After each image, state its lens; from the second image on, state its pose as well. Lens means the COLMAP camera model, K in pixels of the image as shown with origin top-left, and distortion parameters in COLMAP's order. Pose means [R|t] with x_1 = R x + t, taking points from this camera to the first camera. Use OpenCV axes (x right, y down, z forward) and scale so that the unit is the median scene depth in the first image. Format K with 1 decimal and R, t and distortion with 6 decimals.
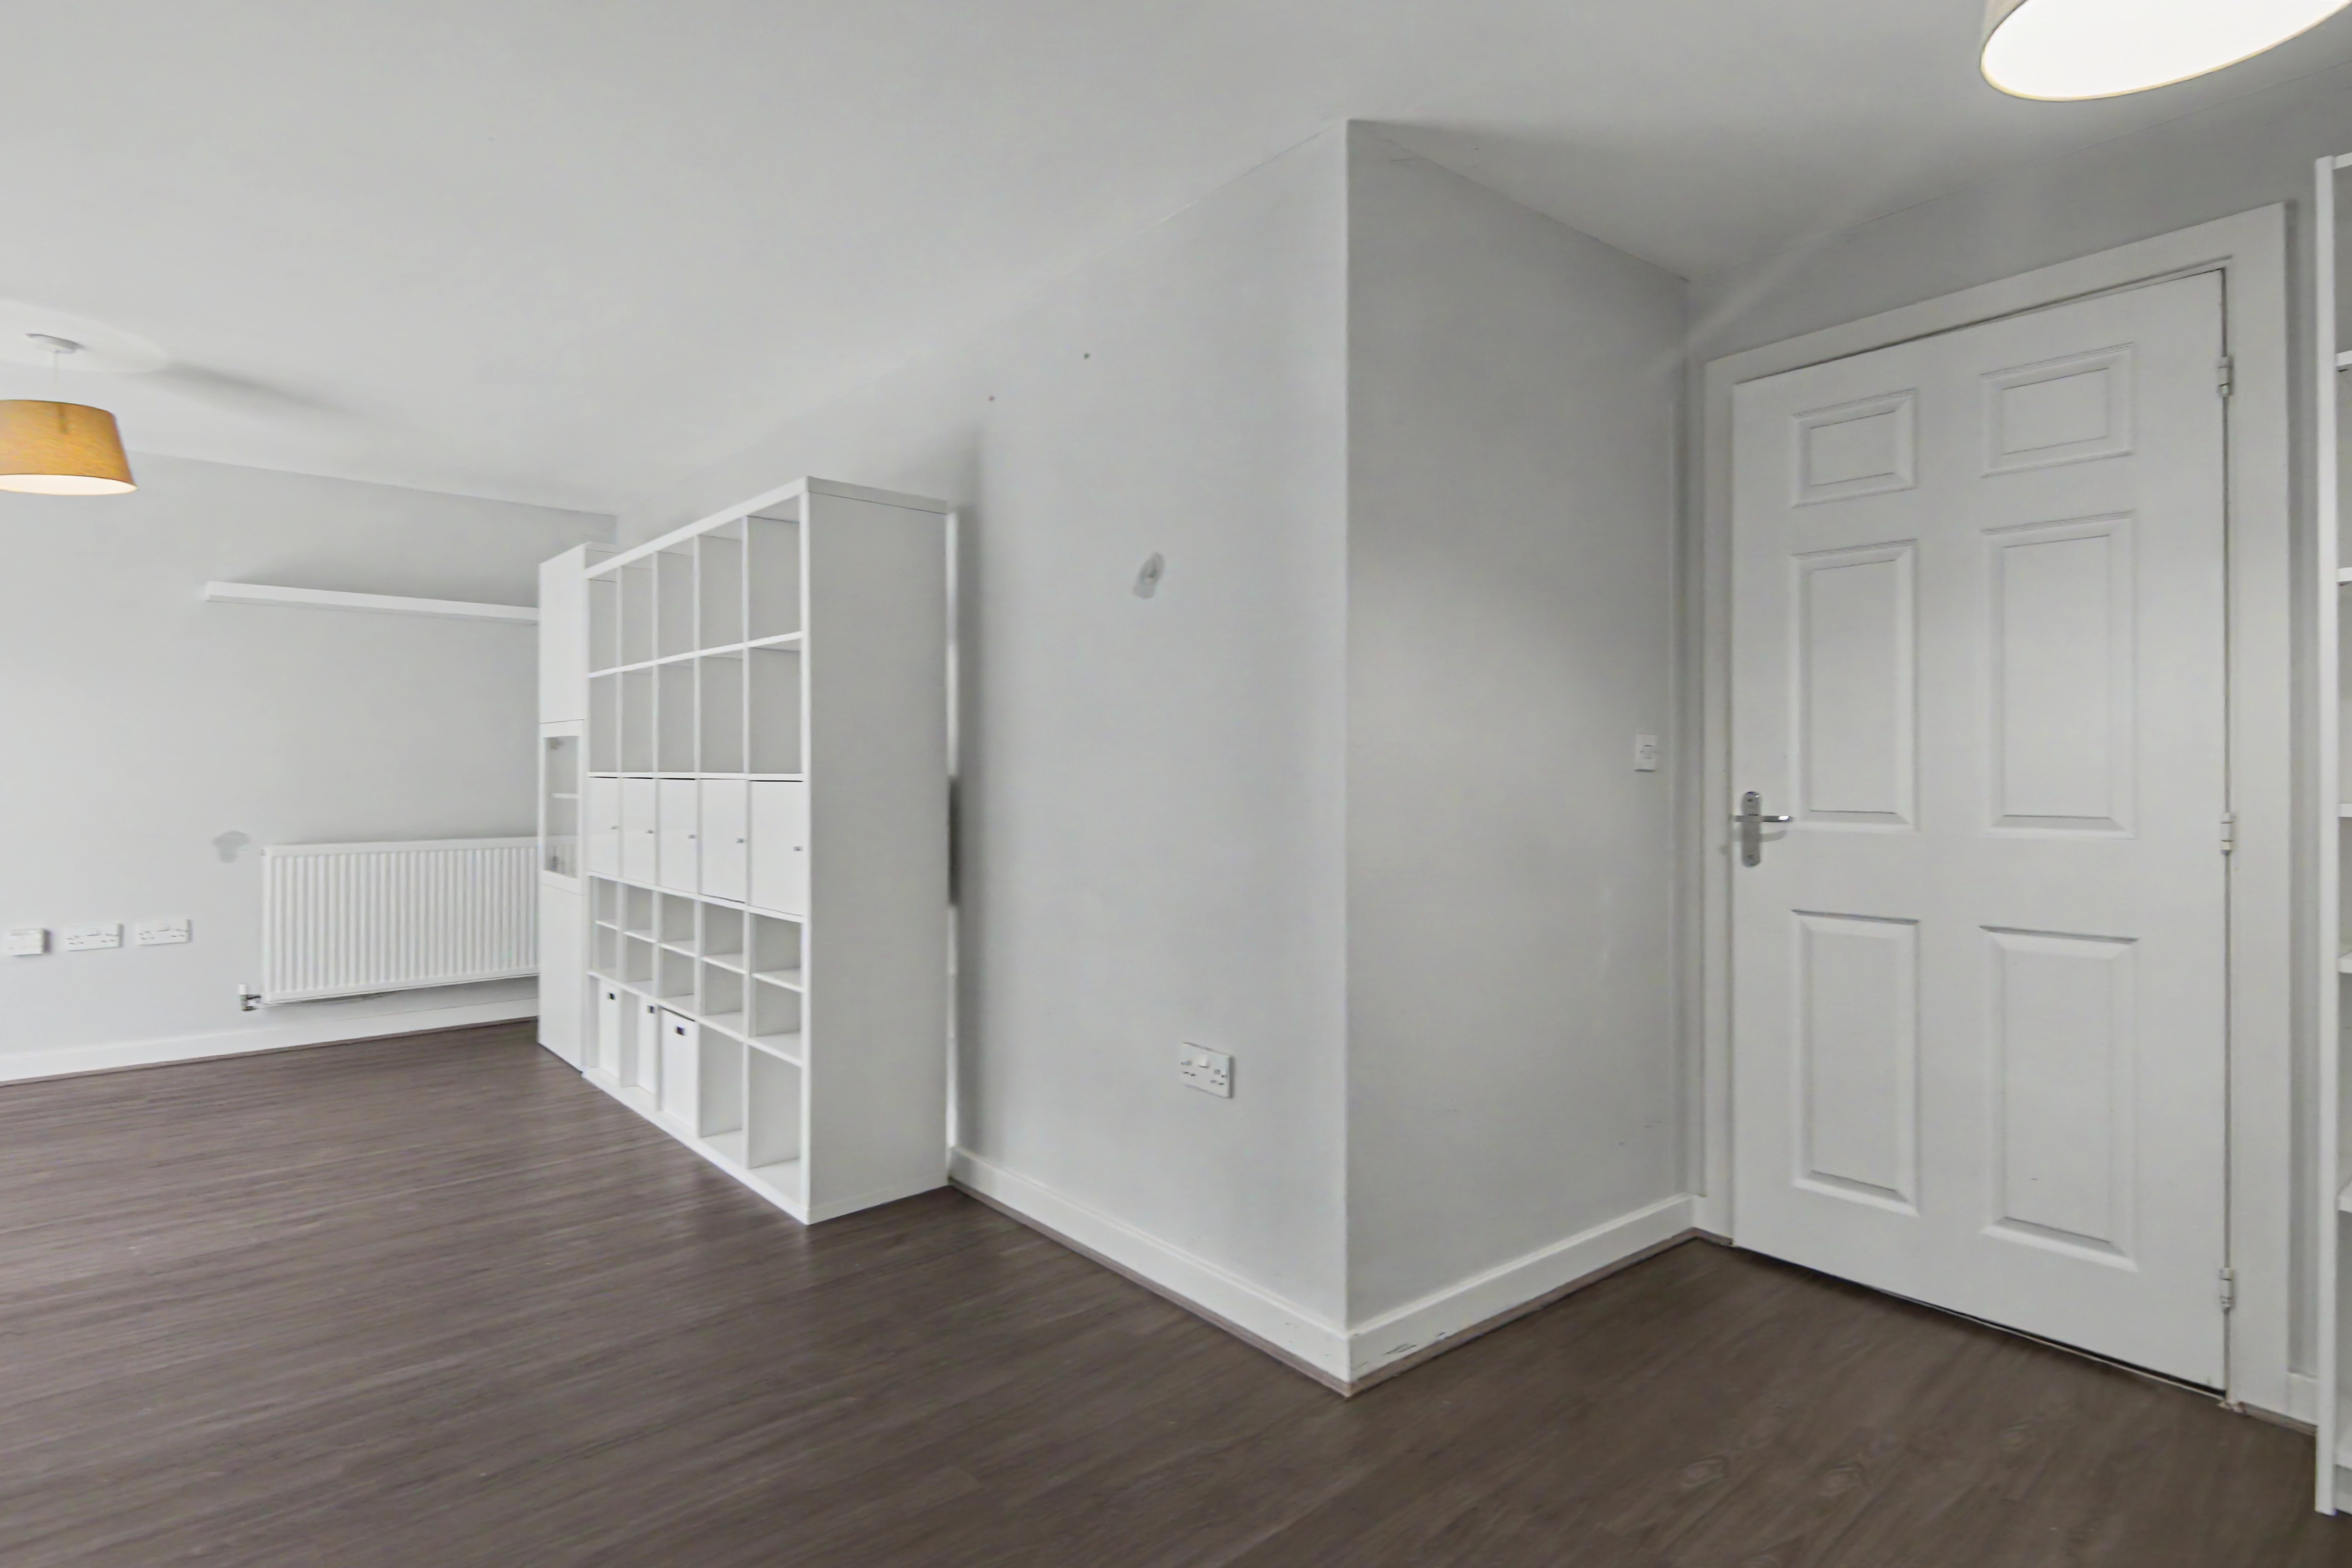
lens RADIAL K [[1110.9, 0, 1170.8], [0, 1110.9, 775.3], [0, 0, 1]] dist [0.013738, -0.009123]
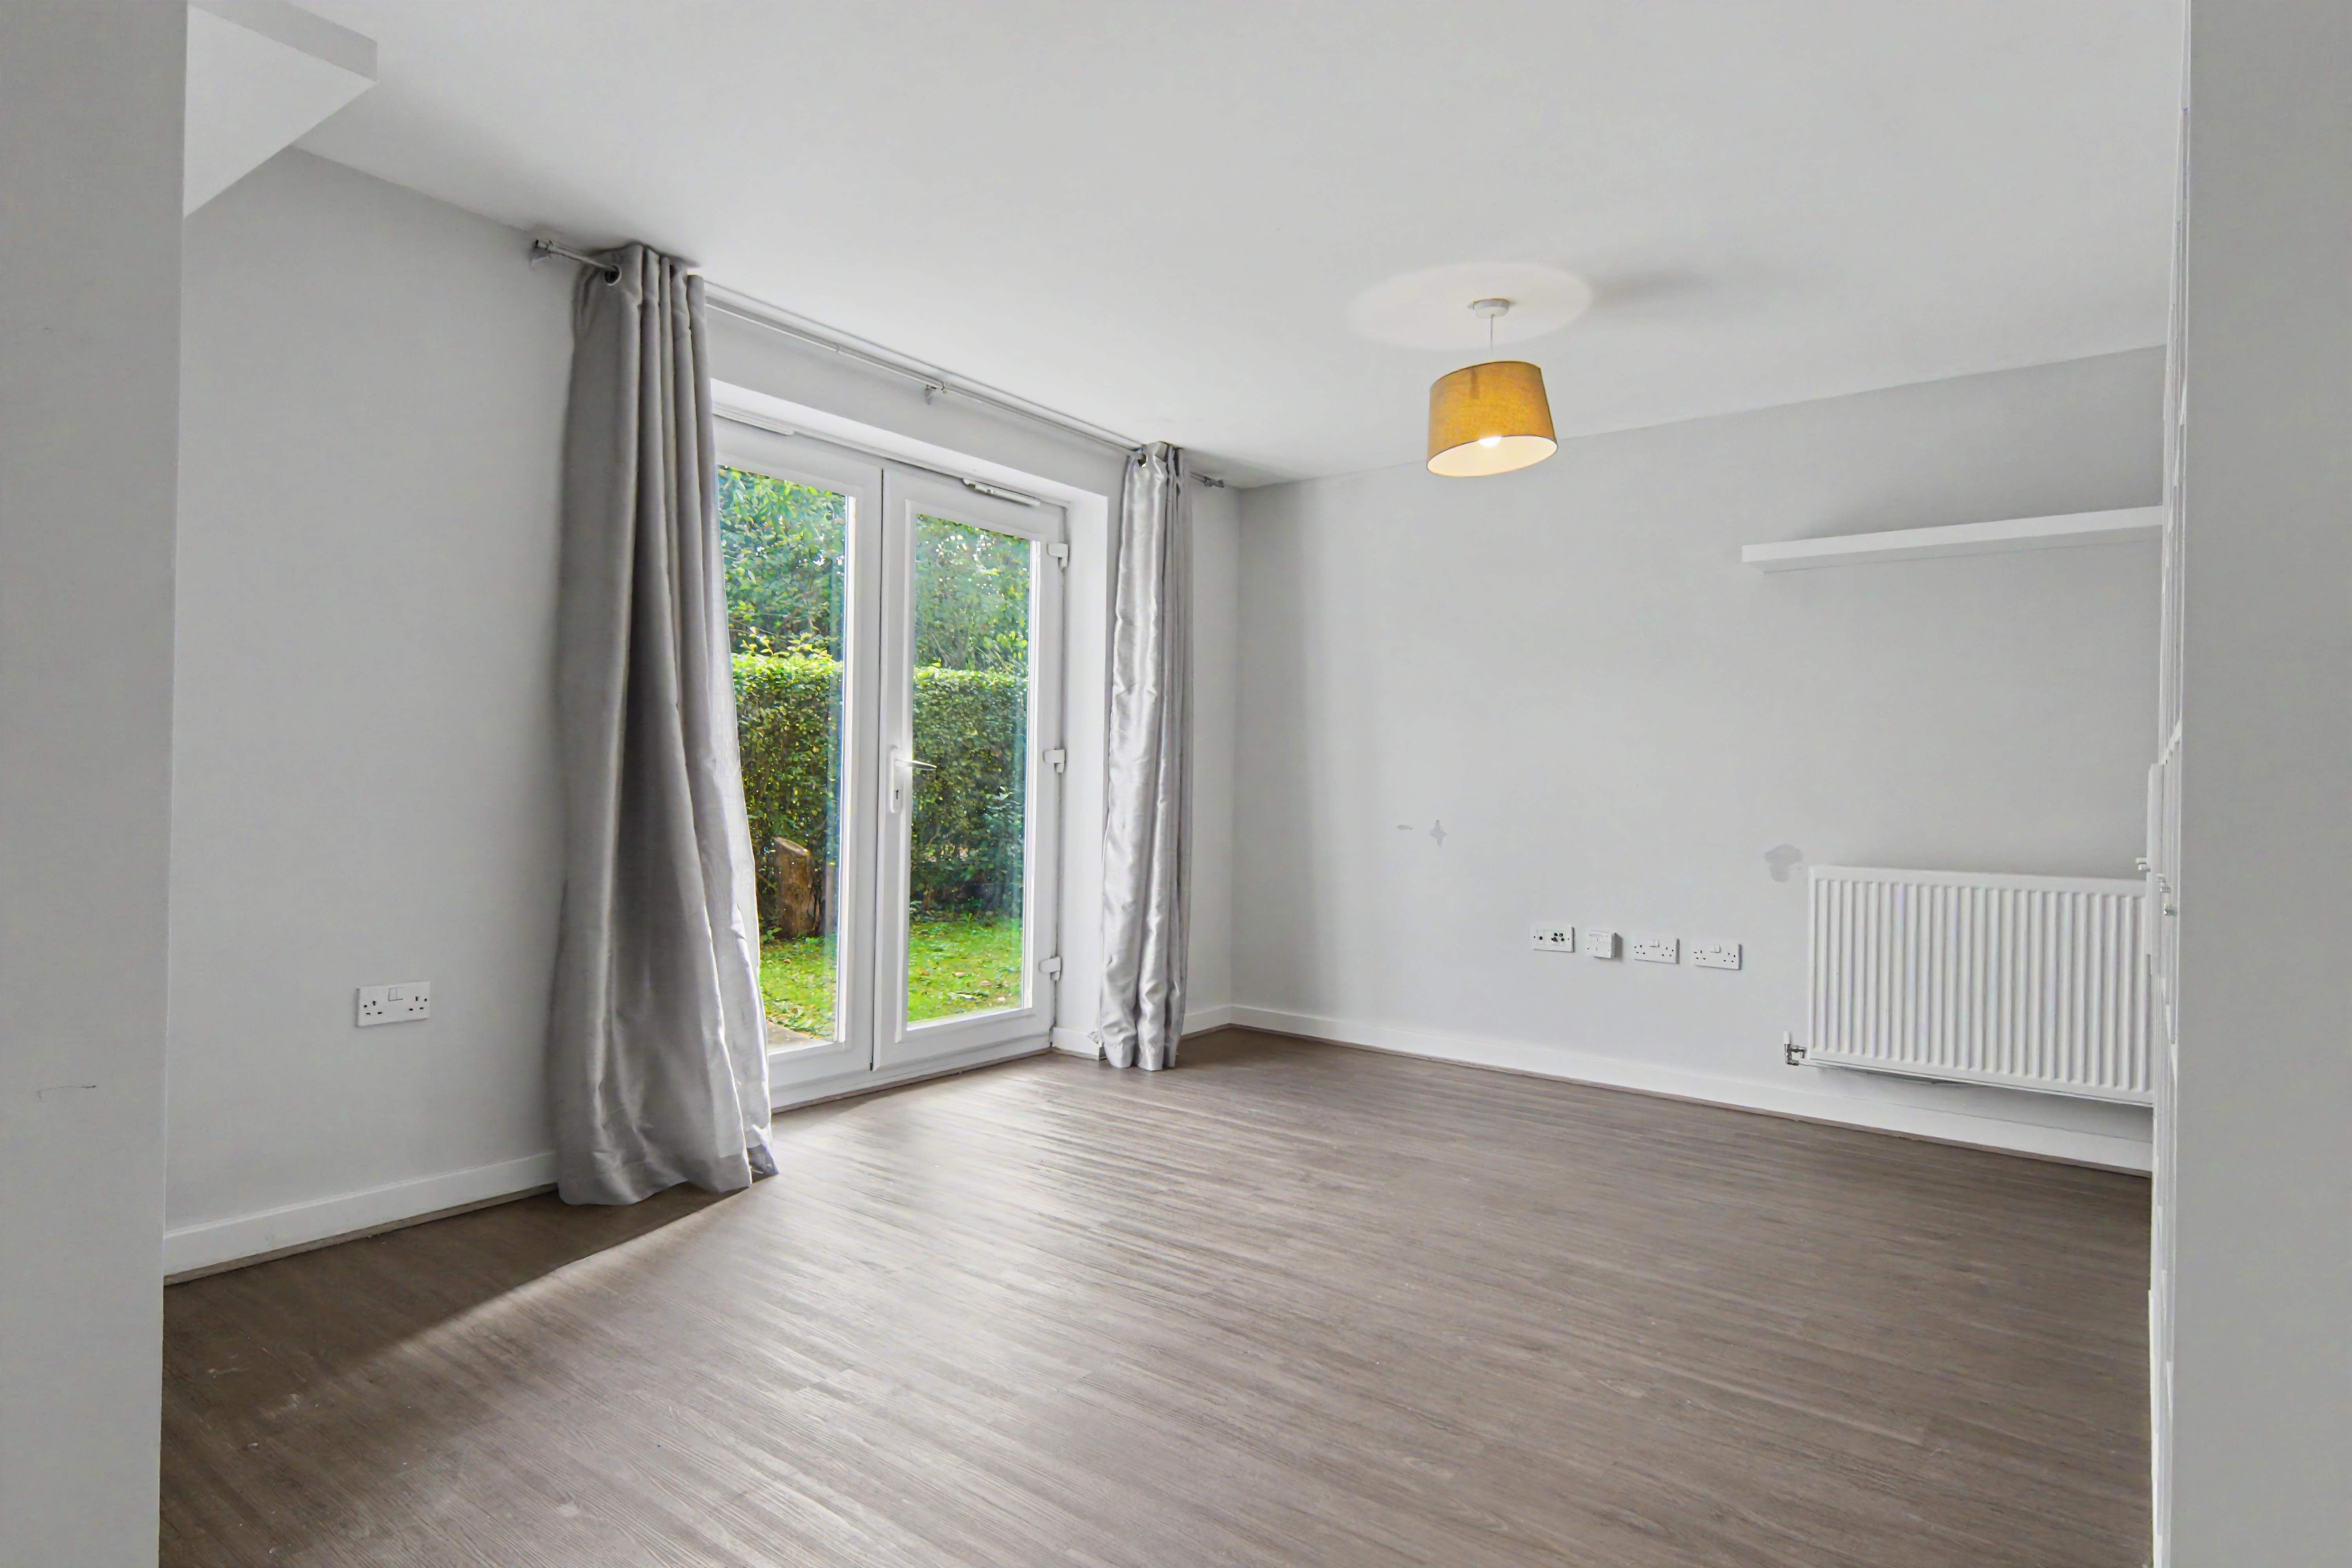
lens RADIAL K [[1268.8, 0, 1170.9], [0, 1268.8, 803.7], [0, 0, 1]] dist [0.002566, 0.000236]
pose [[0.147768, 0.009964, -0.988972, 0.022701], [-0.017933, 0.999812, 0.007394, 0.023928], [0.988859, 0.016642, 0.147919, 0.456648]]
